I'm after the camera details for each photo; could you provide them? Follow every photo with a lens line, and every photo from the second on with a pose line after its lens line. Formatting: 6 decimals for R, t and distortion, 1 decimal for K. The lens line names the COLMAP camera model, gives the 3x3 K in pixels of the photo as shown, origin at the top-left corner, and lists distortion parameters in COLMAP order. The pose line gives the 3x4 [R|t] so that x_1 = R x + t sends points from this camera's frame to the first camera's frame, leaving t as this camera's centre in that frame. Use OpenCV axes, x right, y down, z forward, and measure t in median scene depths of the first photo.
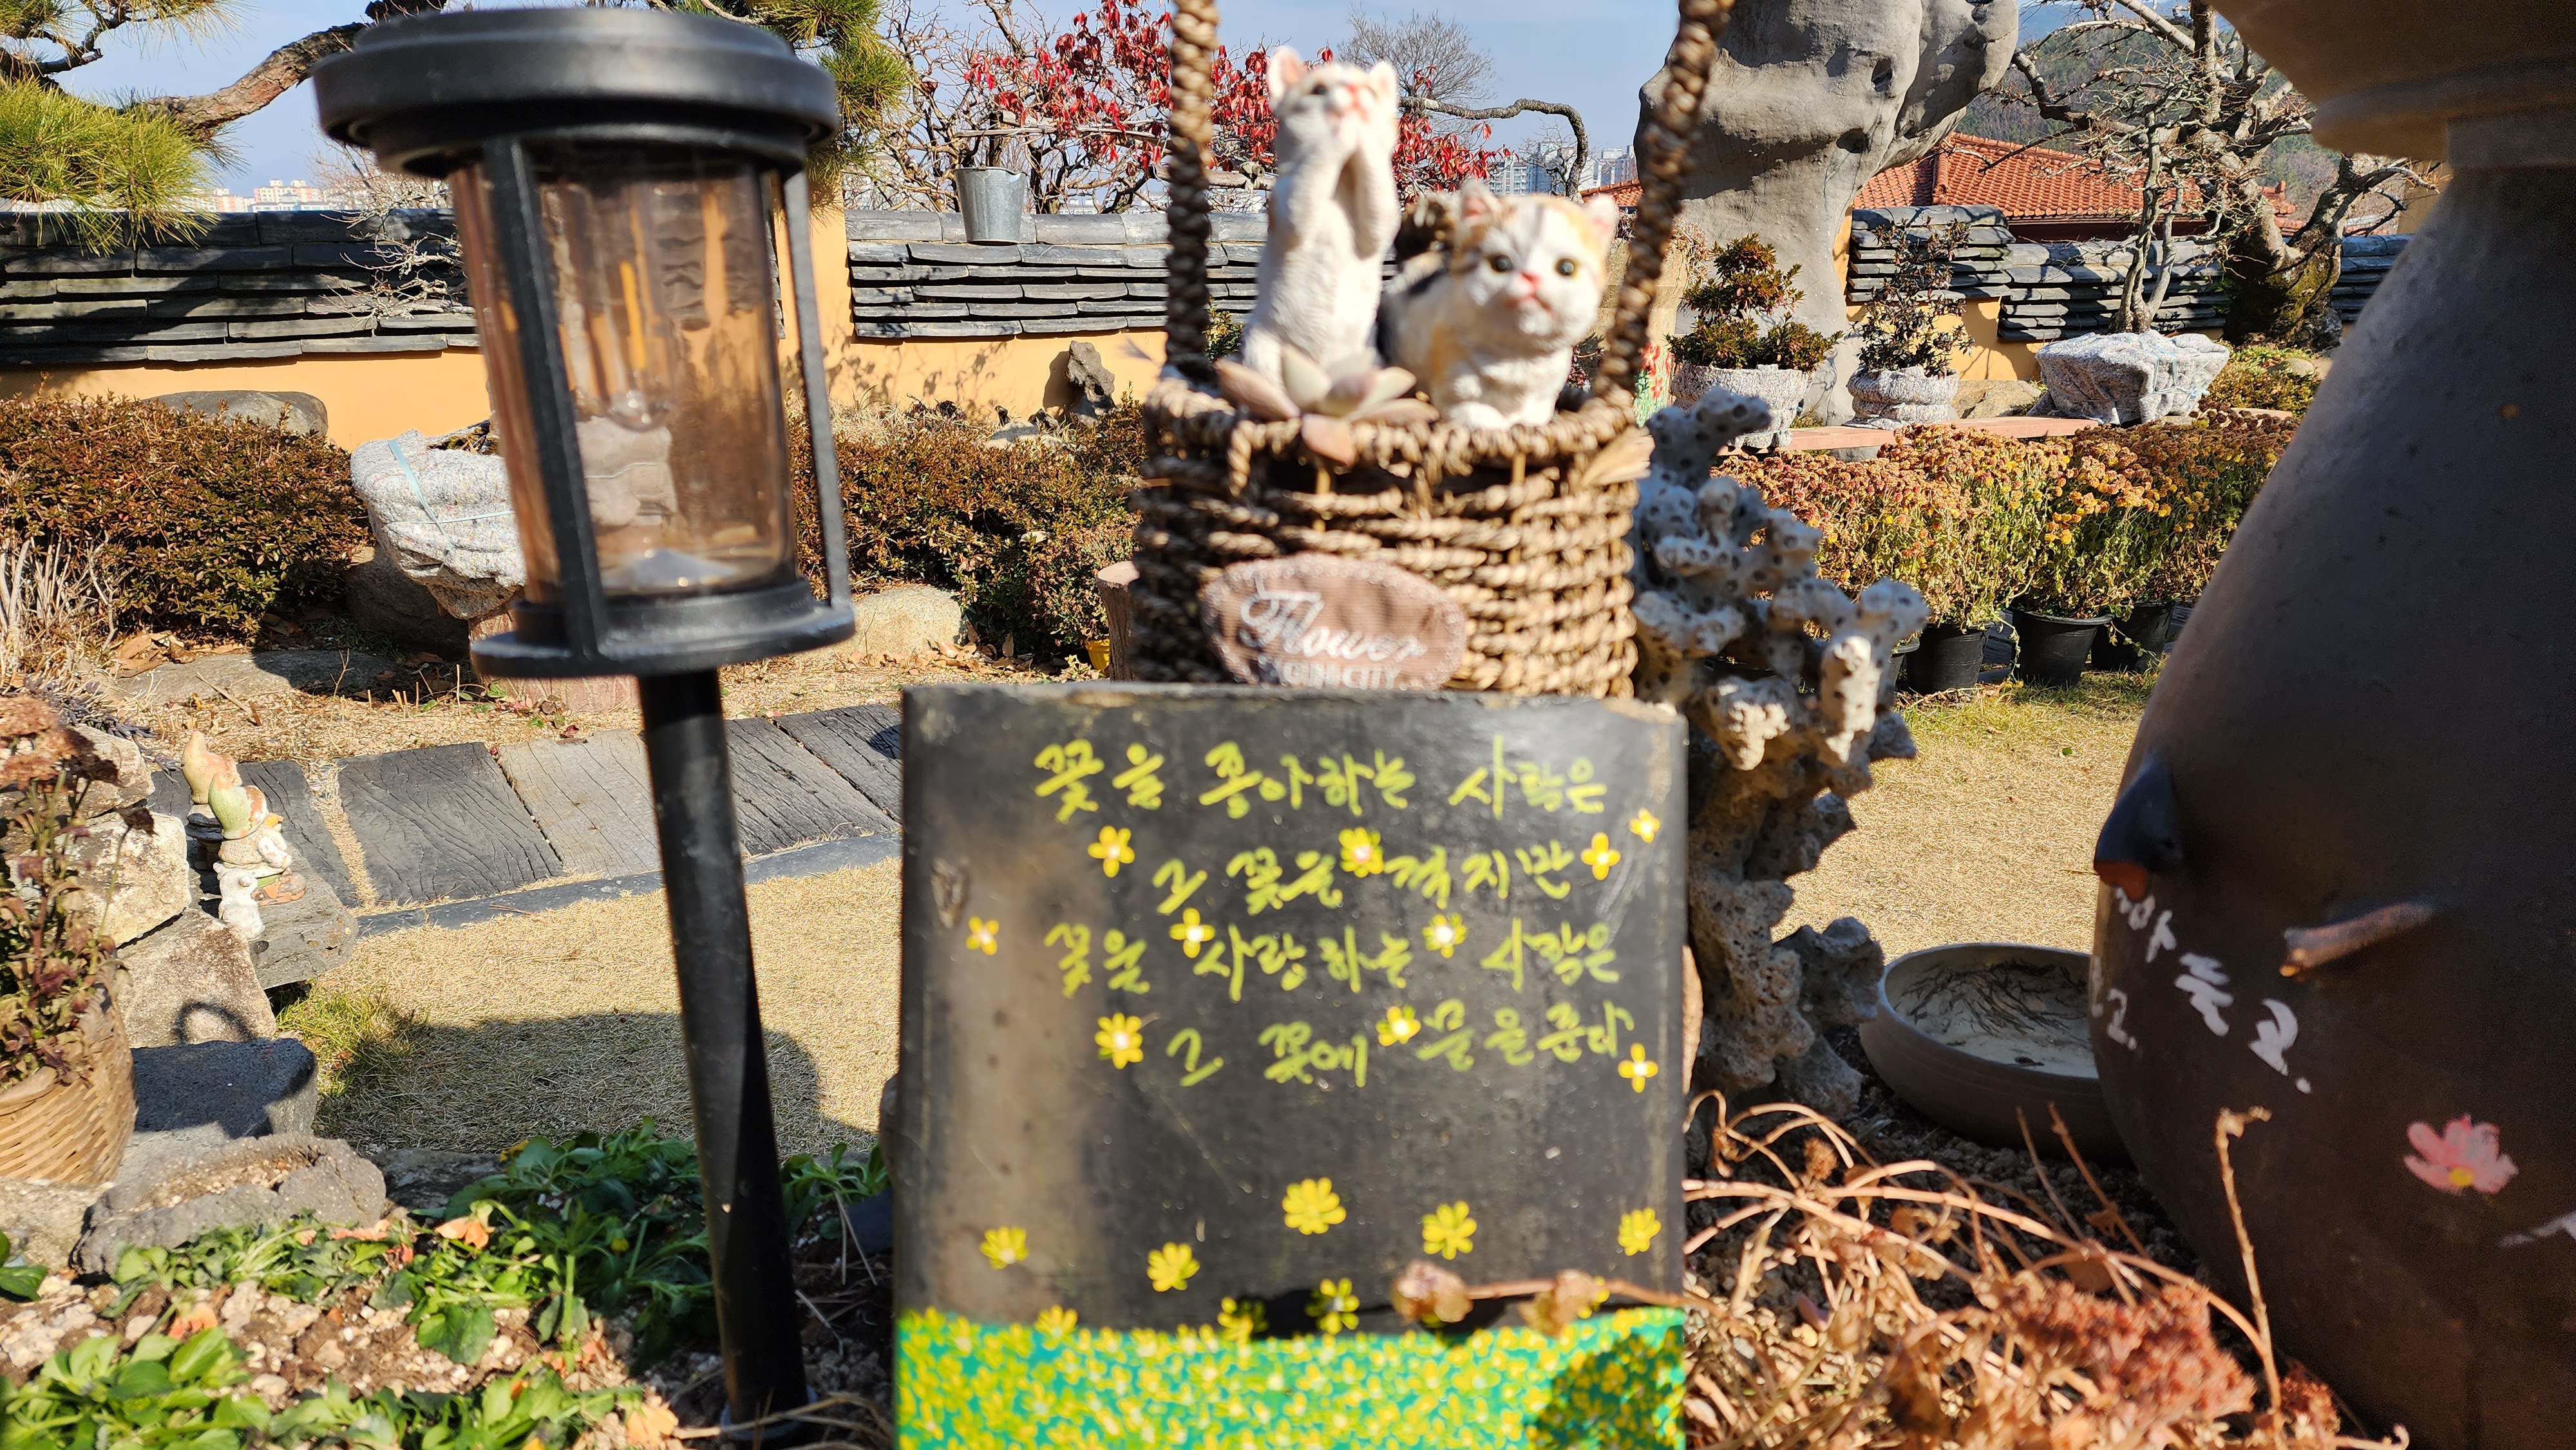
lens RADIAL K [[1740.1, 0, 1313.8], [0, 1740.1, 698.1], [0, 0, 1]] dist [0.074374, -0.068569]
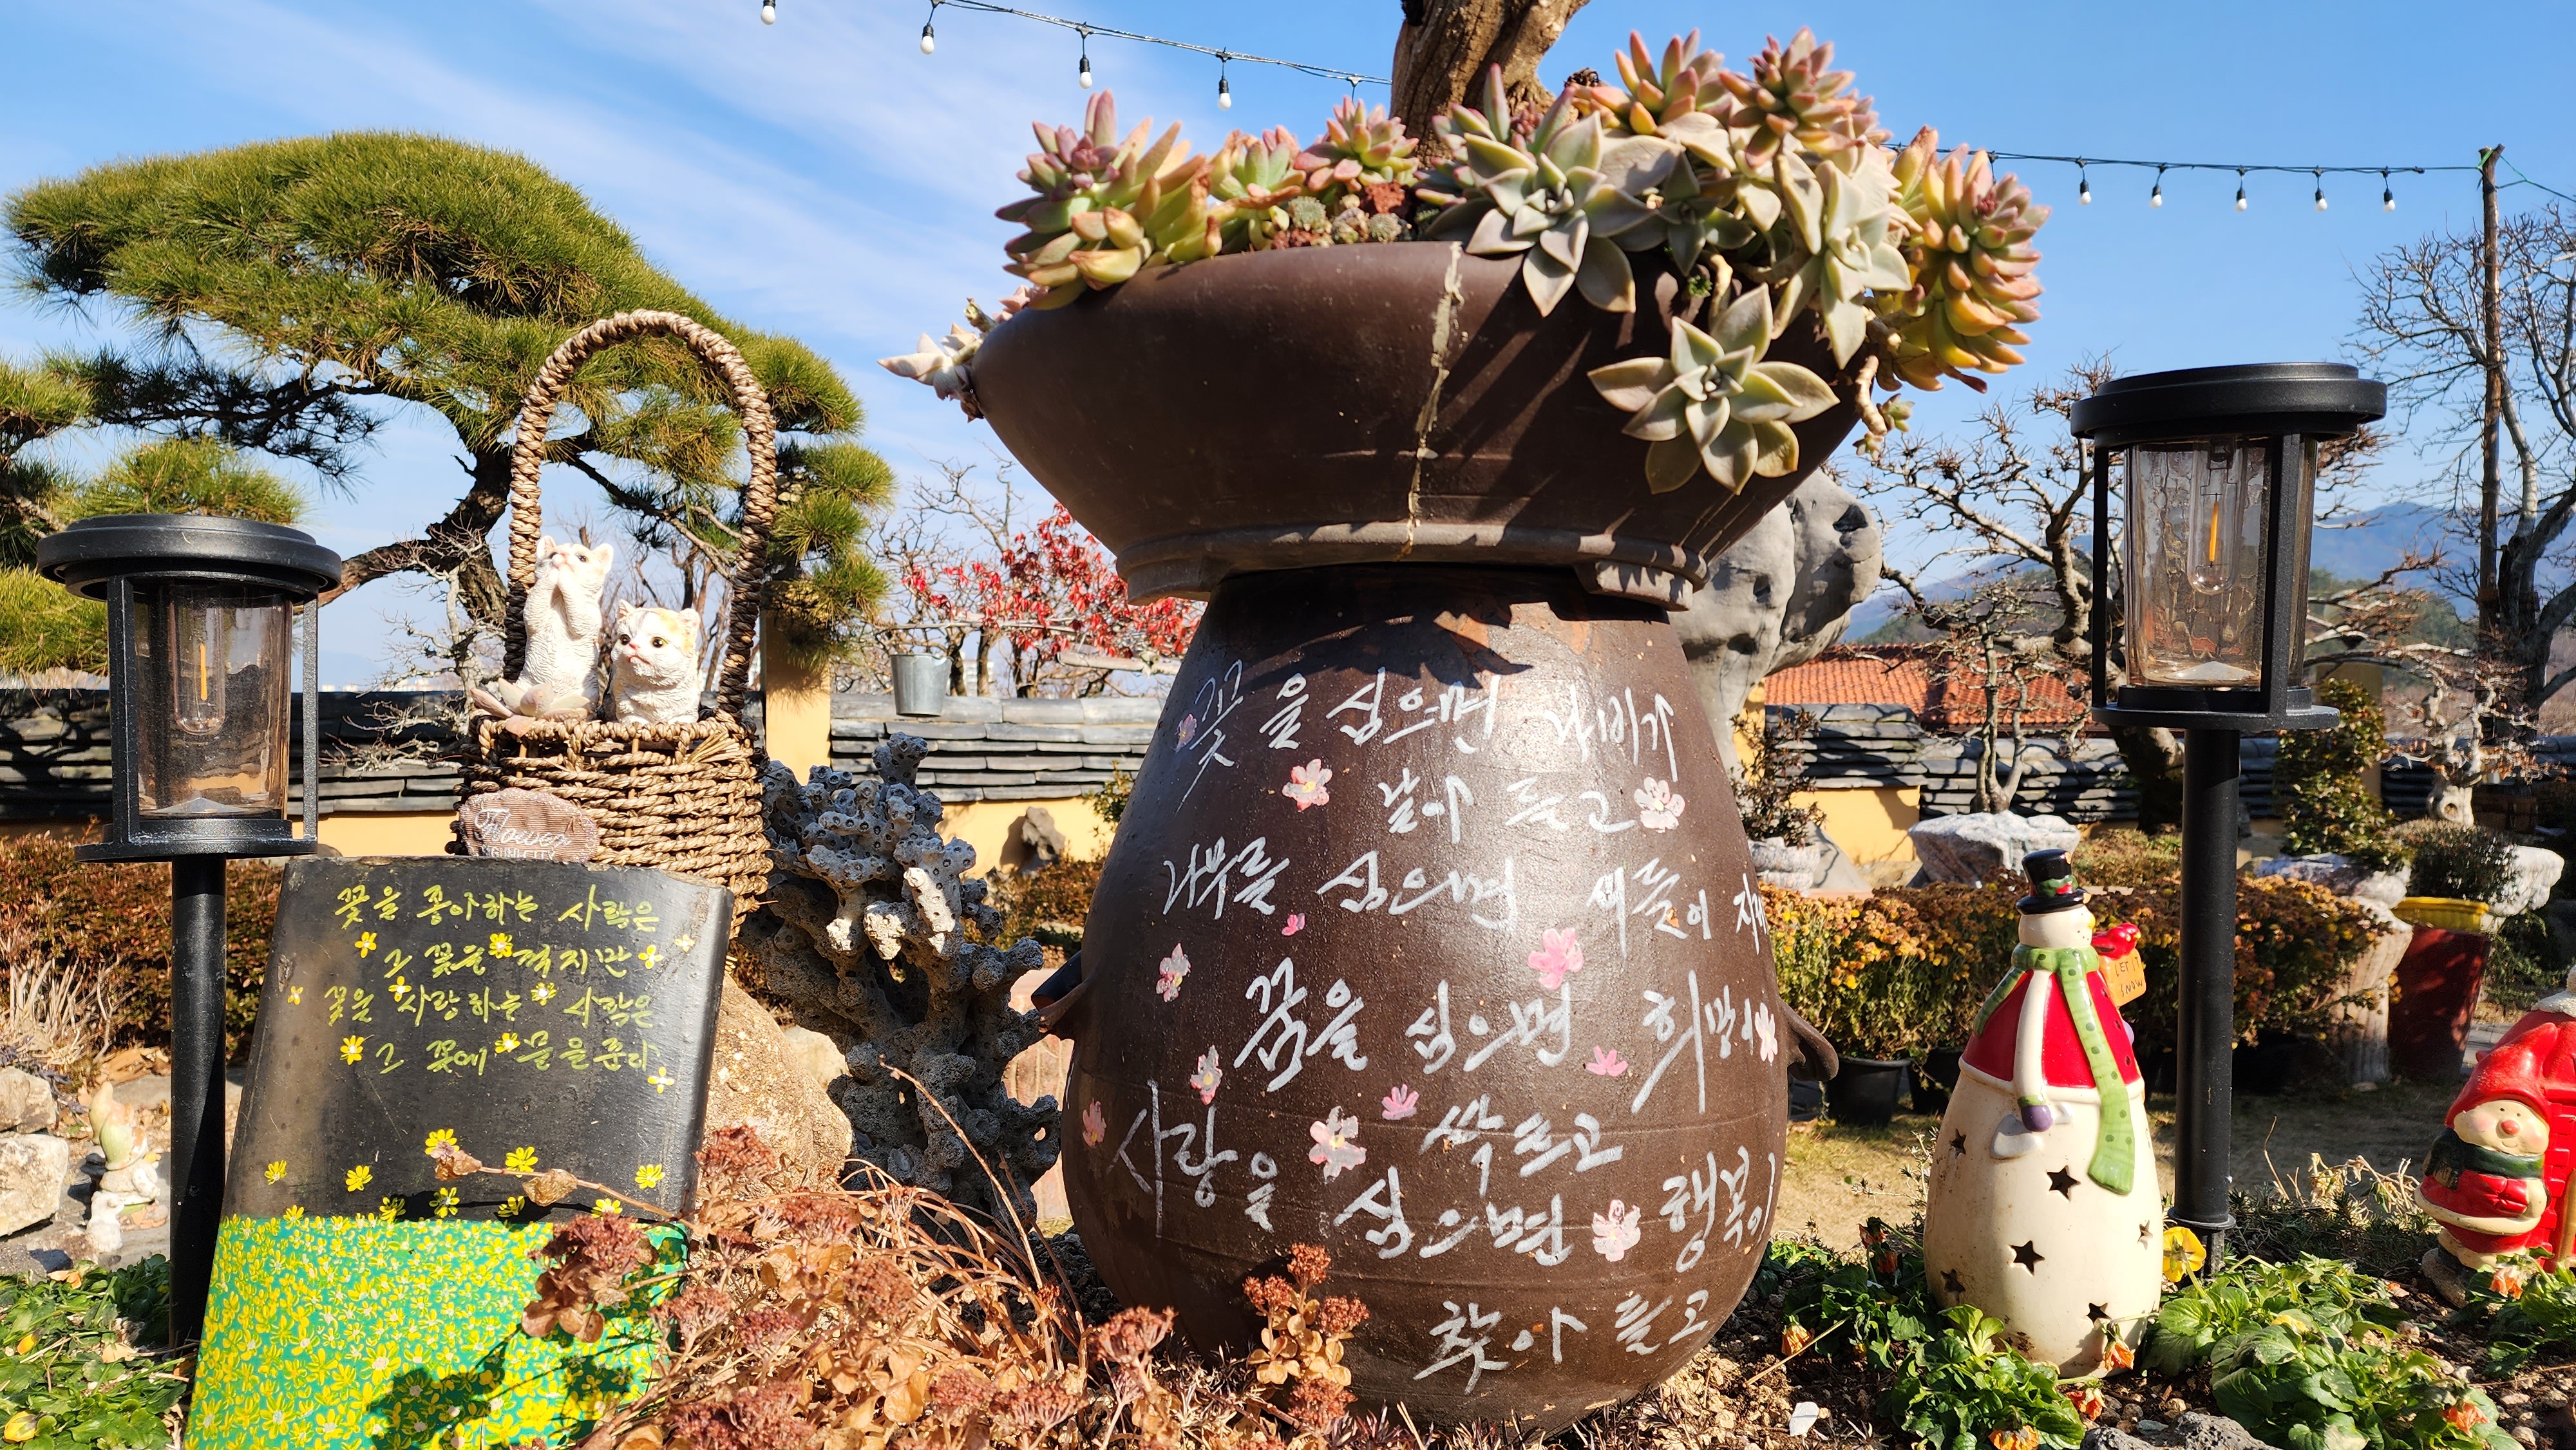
lens RADIAL K [[1740.1, 0, 1304.3], [0, 1740.1, 720.3], [0, 0, 1]] dist [0.074374, -0.068569]
pose [[0.999048, 0.009775, -0.042509, 0.858952], [-0.020612, 0.964685, -0.262598, 0.299314], [0.038441, 0.263224, 0.963969, -0.732859]]
